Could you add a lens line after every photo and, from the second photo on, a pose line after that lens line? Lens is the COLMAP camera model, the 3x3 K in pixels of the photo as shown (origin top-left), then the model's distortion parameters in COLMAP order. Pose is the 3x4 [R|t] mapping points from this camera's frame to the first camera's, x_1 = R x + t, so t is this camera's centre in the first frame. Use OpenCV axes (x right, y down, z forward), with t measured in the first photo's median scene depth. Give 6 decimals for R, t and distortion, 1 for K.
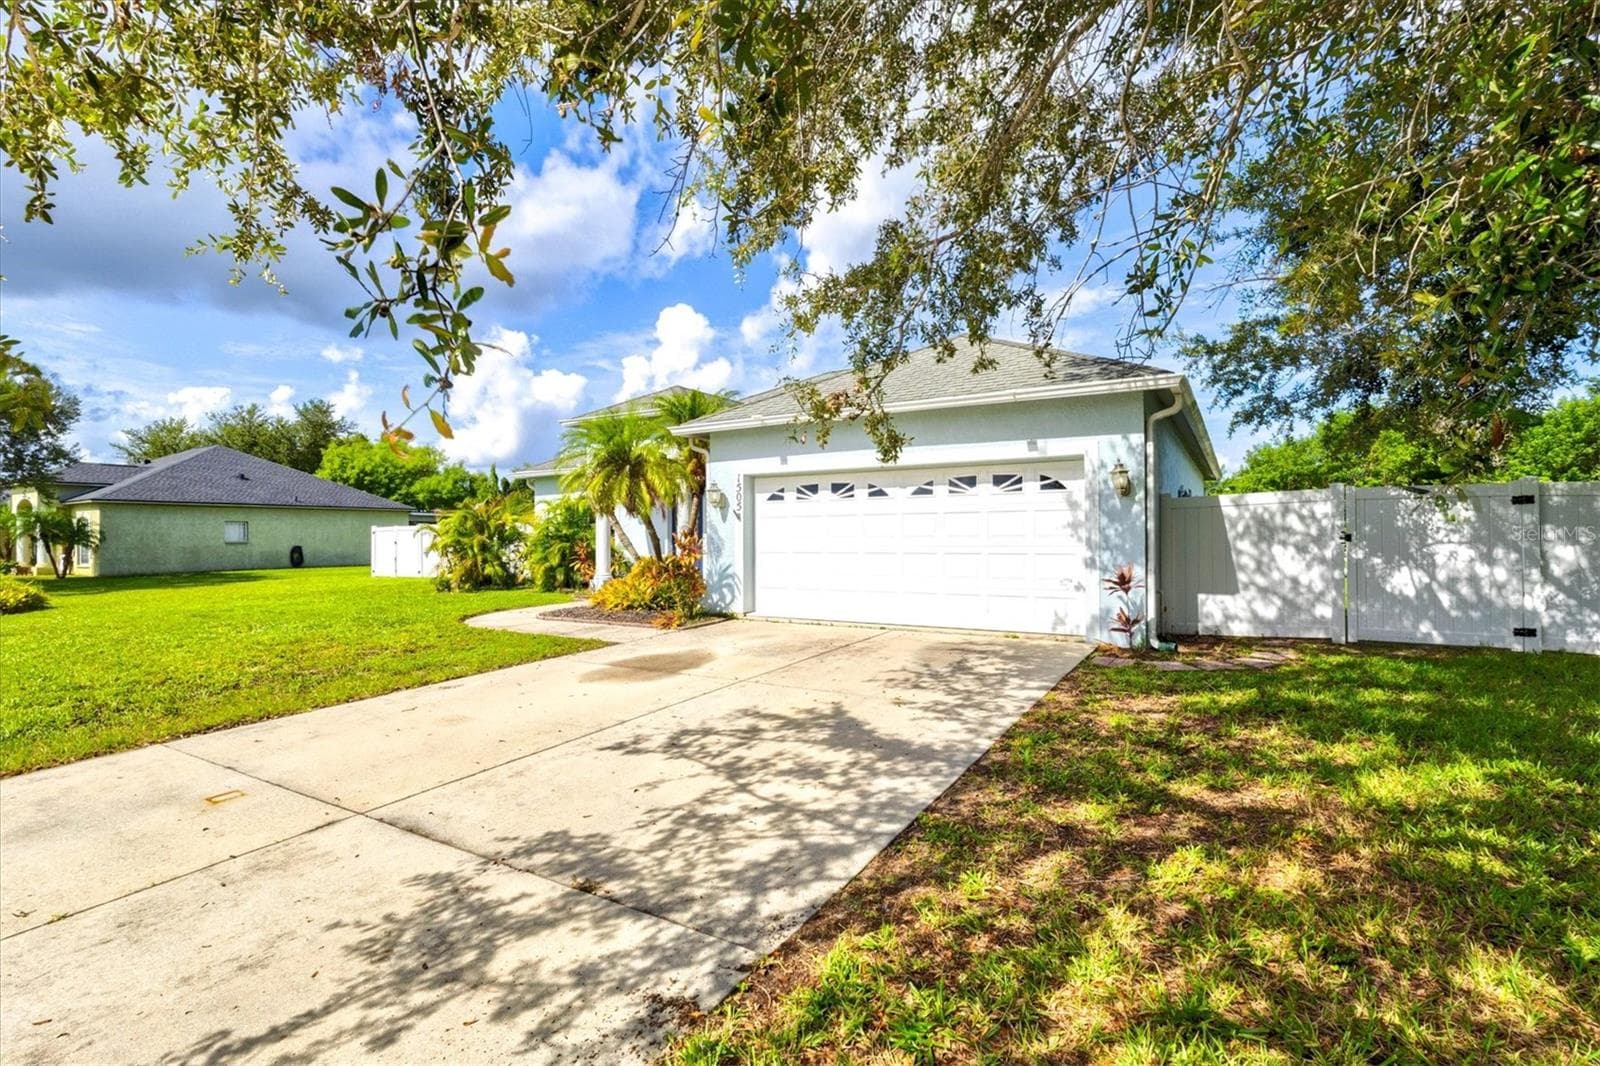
lens RADIAL K [[739.7, 0, 791.0], [0, 739.7, 525.3], [0, 0, 1]] dist [0.003970, 0.002417]
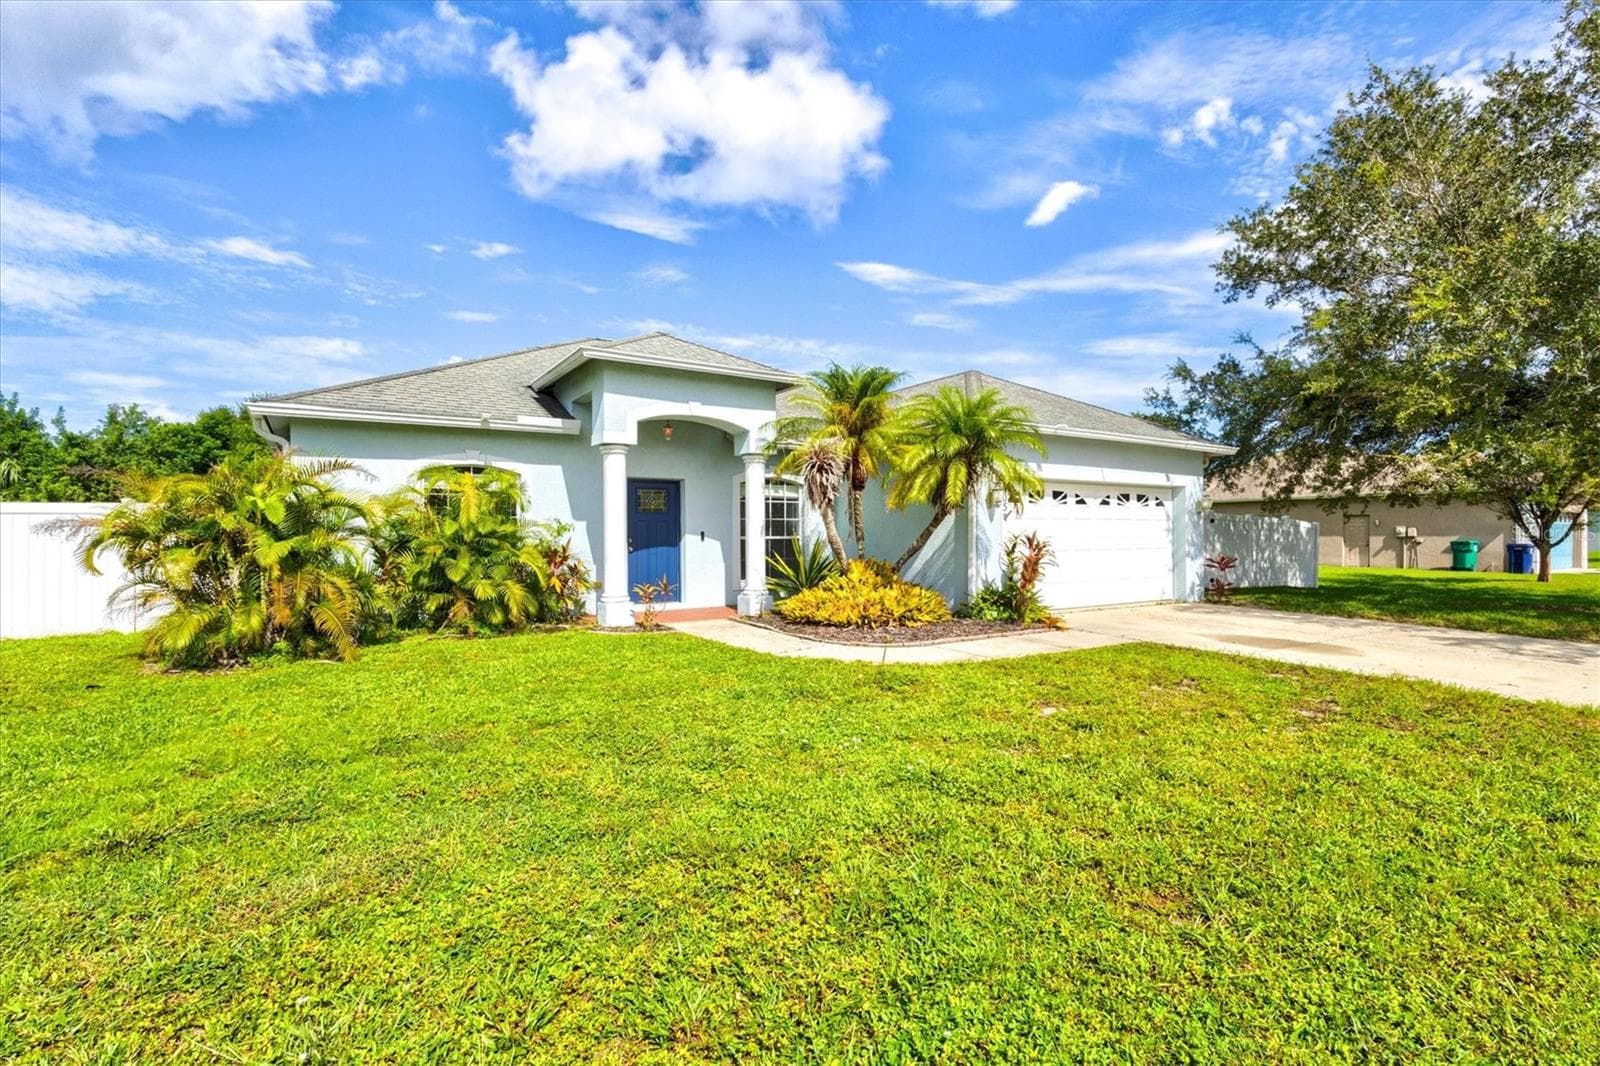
lens RADIAL K [[739.7, 0, 792.6], [0, 739.7, 540.3], [0, 0, 1]] dist [0.003970, 0.002417]
pose [[0.437611, 0.000498, 0.899164, -1.294538], [-0.011772, 0.999917, 0.005175, 0.021413], [-0.899087, -0.012850, 0.437581, 0.967114]]
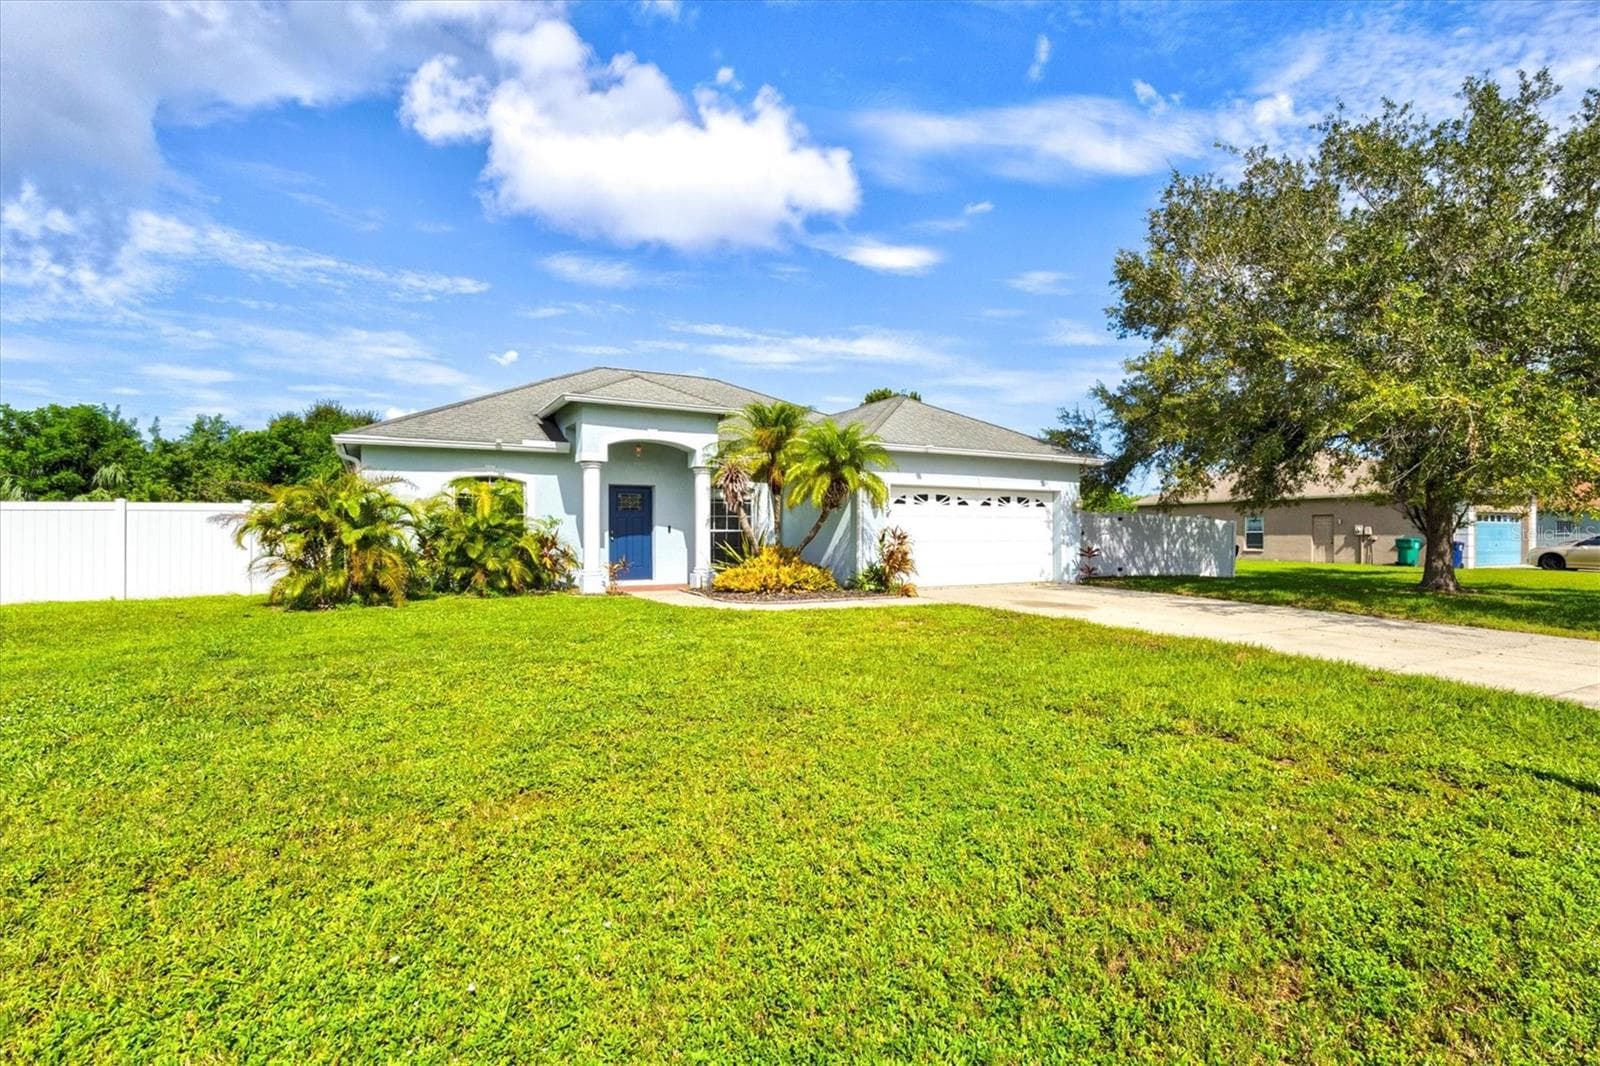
lens RADIAL K [[784.5, 0, 848.3], [0, 784.5, 542.4], [0, 0, 1]] dist [-0.002424, 0.006832]
pose [[0.460746, 0.000054, 0.887532, -1.600796], [-0.014788, 0.999862, 0.007617, 0.033498], [-0.887409, -0.016634, 0.460683, 0.483474]]
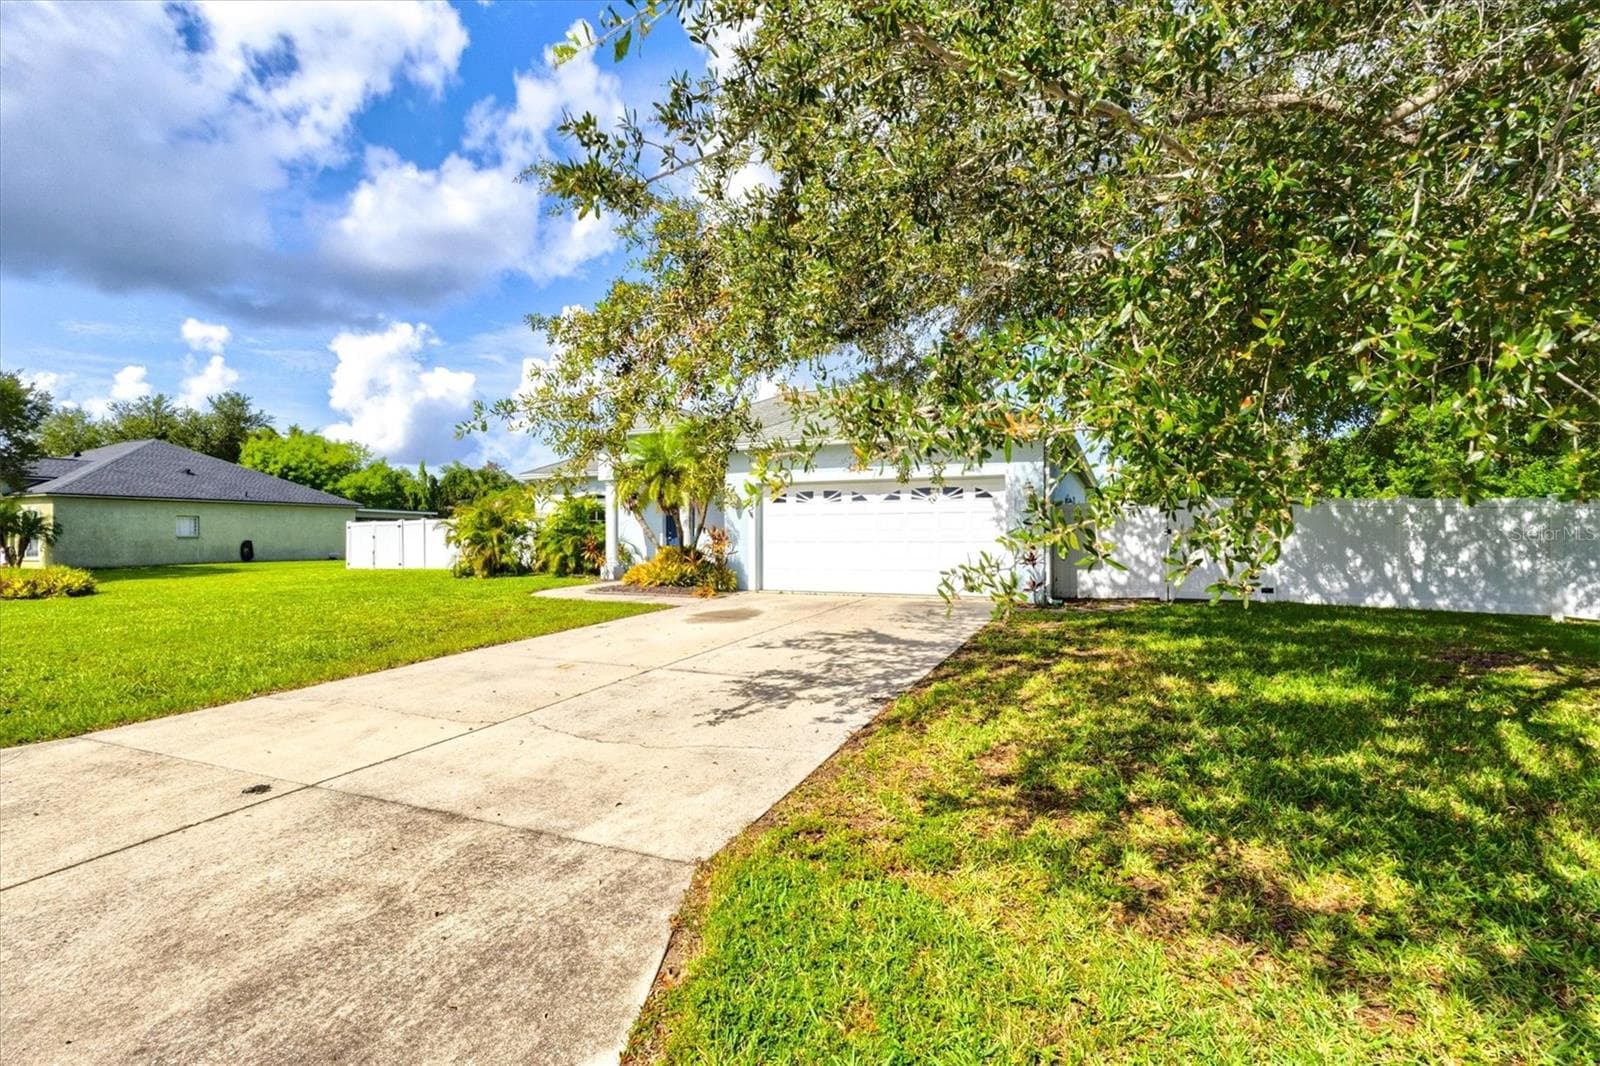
lens RADIAL K [[739.7, 0, 794.0], [0, 739.7, 523.8], [0, 0, 1]] dist [0.003970, 0.002417]
pose [[0.991683, 0.005536, 0.128586, -0.194824], [-0.005390, 0.999984, -0.001481, 0.007715], [-0.128592, 0.000776, 0.991697, -0.379242]]
